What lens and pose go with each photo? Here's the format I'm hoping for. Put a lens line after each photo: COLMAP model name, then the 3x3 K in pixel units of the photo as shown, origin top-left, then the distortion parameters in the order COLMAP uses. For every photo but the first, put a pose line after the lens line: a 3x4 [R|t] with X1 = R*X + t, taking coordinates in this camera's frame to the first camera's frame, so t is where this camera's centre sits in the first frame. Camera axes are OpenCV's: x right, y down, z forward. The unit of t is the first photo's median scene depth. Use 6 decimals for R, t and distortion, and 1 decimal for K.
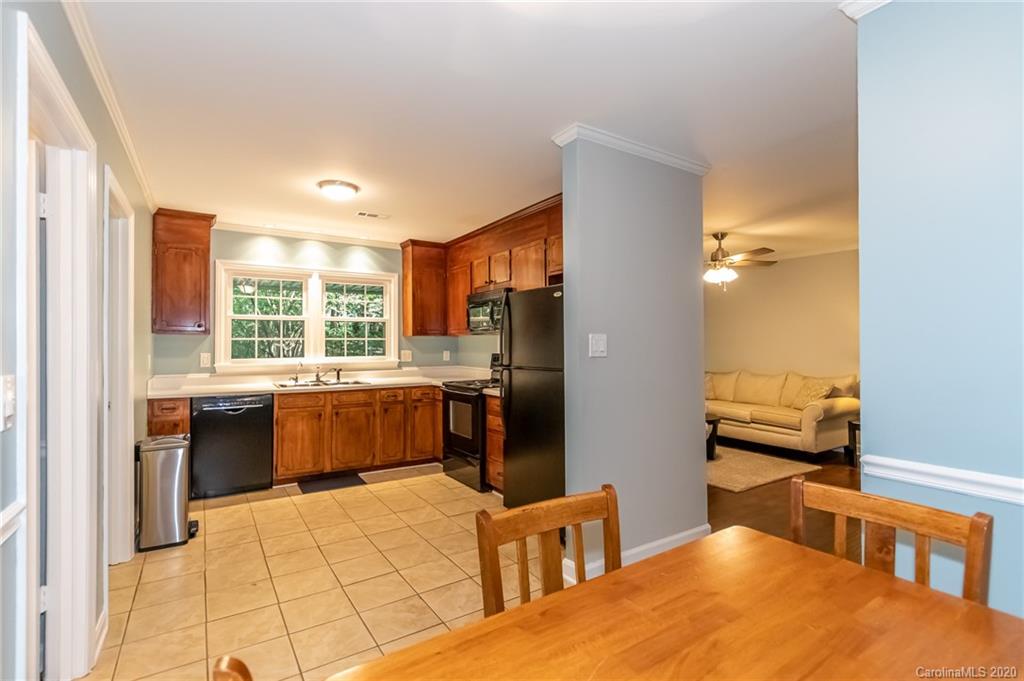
lens RADIAL K [[475.8, 0, 494.1], [0, 475.8, 336.8], [0, 0, 1]] dist [0.004912, -0.003784]
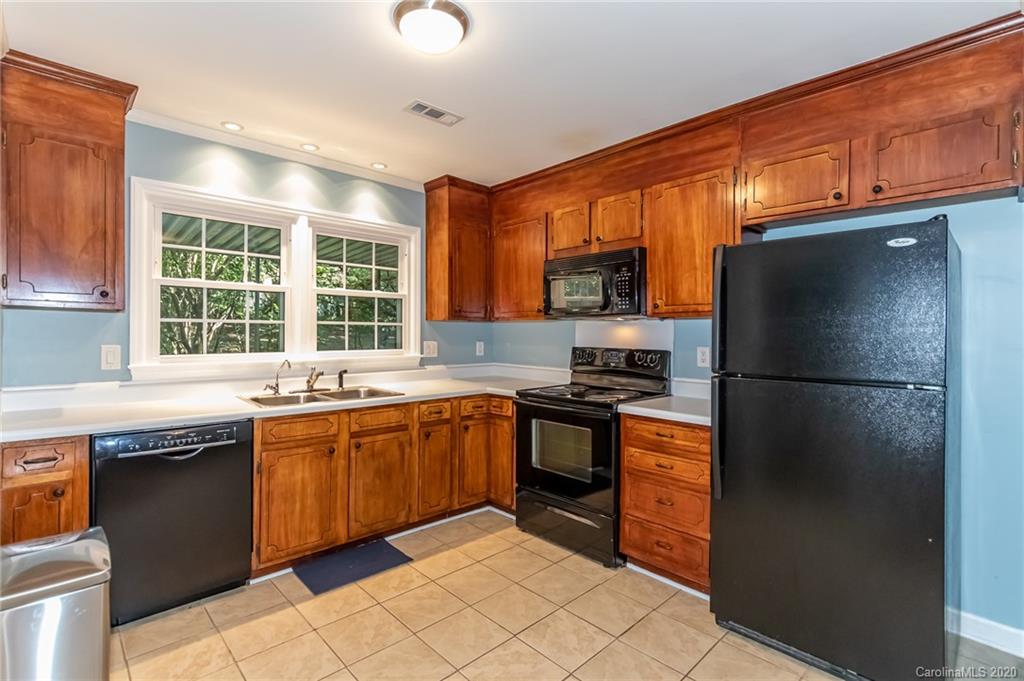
lens RADIAL K [[475.8, 0, 491.8], [0, 475.8, 335.6], [0, 0, 1]] dist [0.004912, -0.003784]
pose [[0.982294, 0.008587, 0.187147, -0.272154], [-0.012440, 0.999734, 0.019421, 0.007137], [-0.186930, -0.021405, 0.982140, 0.370678]]
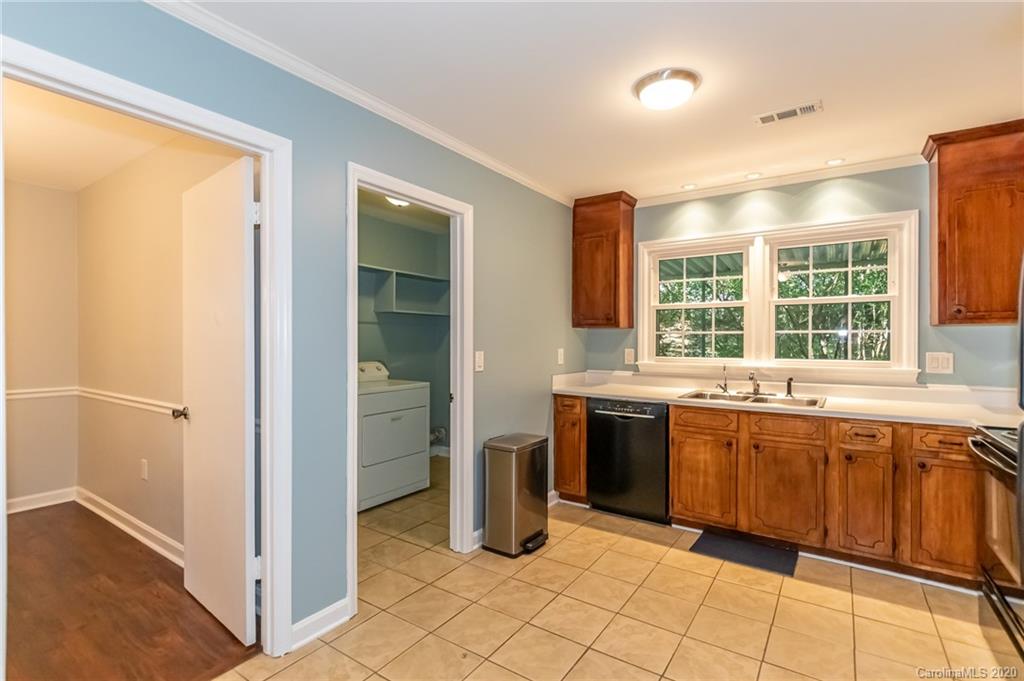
lens RADIAL K [[475.8, 0, 518.8], [0, 475.8, 339.9], [0, 0, 1]] dist [0.004912, -0.003784]
pose [[0.414670, 0.006099, -0.909951, 0.123201], [0.010148, 0.999884, 0.011327, 0.004732], [0.909915, -0.013931, 0.414560, 0.430394]]
